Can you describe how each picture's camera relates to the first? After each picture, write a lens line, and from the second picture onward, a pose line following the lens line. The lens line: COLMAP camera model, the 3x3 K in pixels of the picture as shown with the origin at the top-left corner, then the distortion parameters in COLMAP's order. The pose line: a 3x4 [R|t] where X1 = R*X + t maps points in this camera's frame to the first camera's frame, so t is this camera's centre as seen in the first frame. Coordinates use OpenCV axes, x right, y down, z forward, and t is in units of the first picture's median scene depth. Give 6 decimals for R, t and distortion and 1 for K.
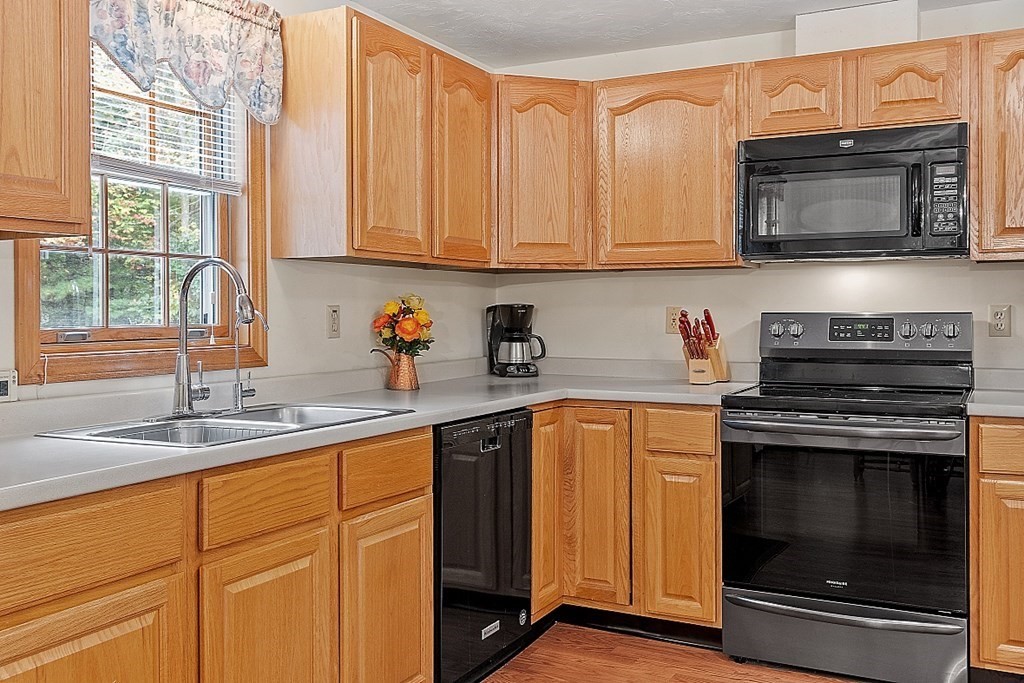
lens RADIAL K [[938.4, 0, 511.8], [0, 938.4, 312.9], [0, 0, 1]] dist [0.003700, -0.000012]
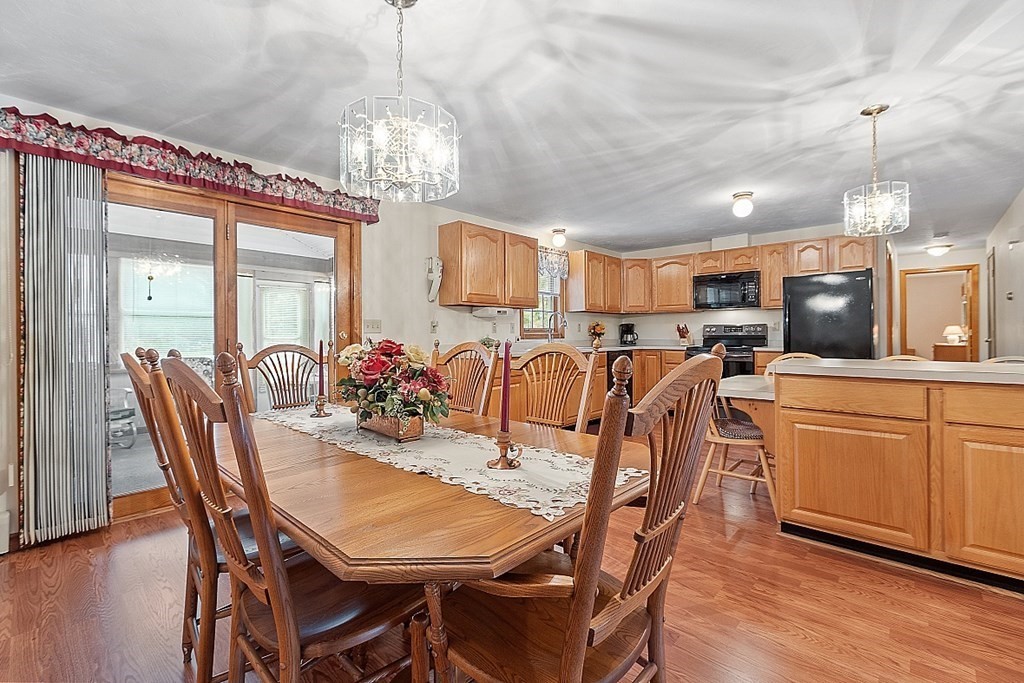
lens RADIAL K [[448.2, 0, 508.9], [0, 448.2, 333.5], [0, 0, 1]] dist [-0.000643, -0.000225]
pose [[0.964072, -0.004513, -0.265602, 0.020345], [0.004261, 0.999990, -0.001524, 0.033451], [0.265606, 0.000338, 0.964081, -0.827949]]
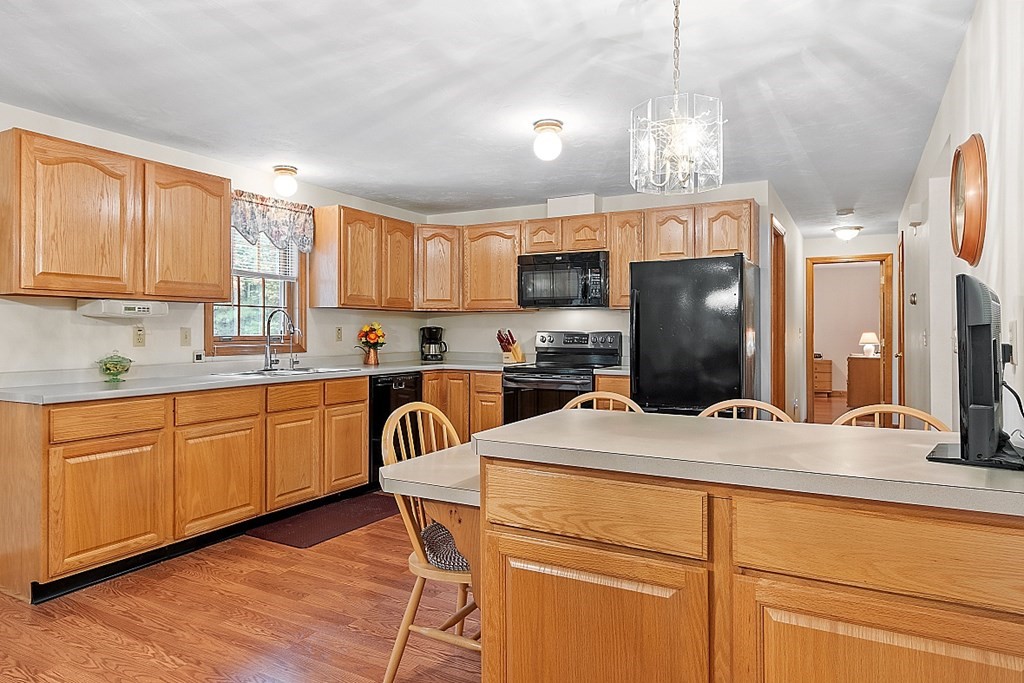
lens RADIAL K [[630.5, 0, 511.5], [0, 630.5, 325.7], [0, 0, 1]] dist [0.002925, 0.000620]
pose [[0.999612, 0.003916, -0.027578, 0.273342], [-0.004167, 0.999951, -0.009035, 0.000462], [0.027541, 0.009146, 0.999579, -0.533010]]
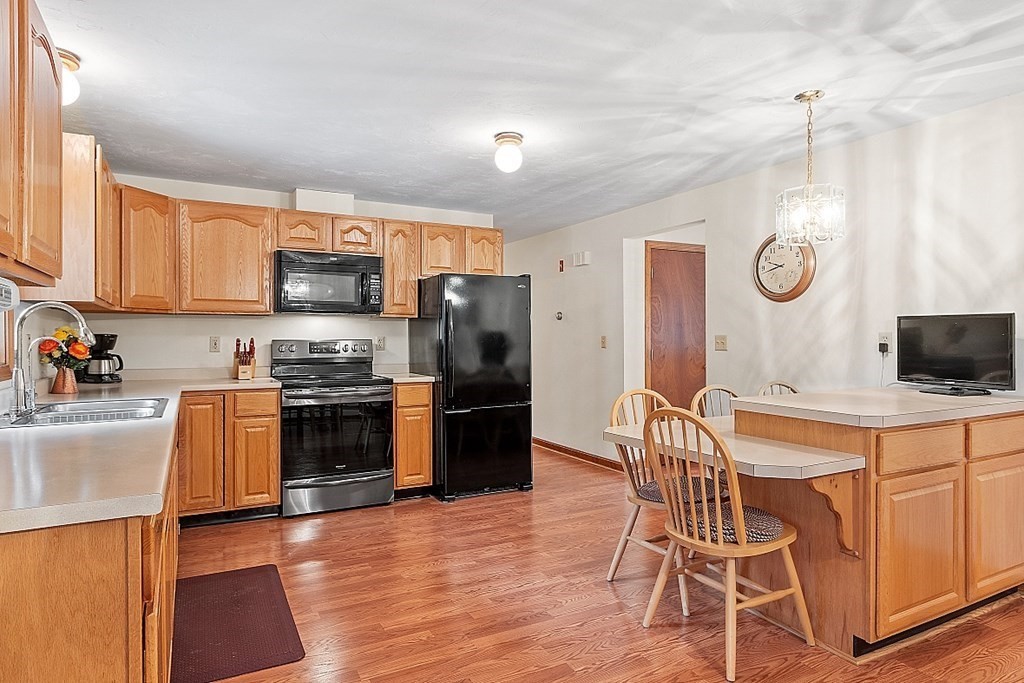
lens RADIAL K [[606.0, 0, 511.8], [0, 606.0, 336.1], [0, 0, 1]] dist [0.002363, -0.000054]
pose [[0.565089, 0.005571, 0.825011, -0.512931], [0.002005, 0.999965, -0.008125, 0.003465], [-0.825027, 0.006246, 0.565058, -0.088818]]
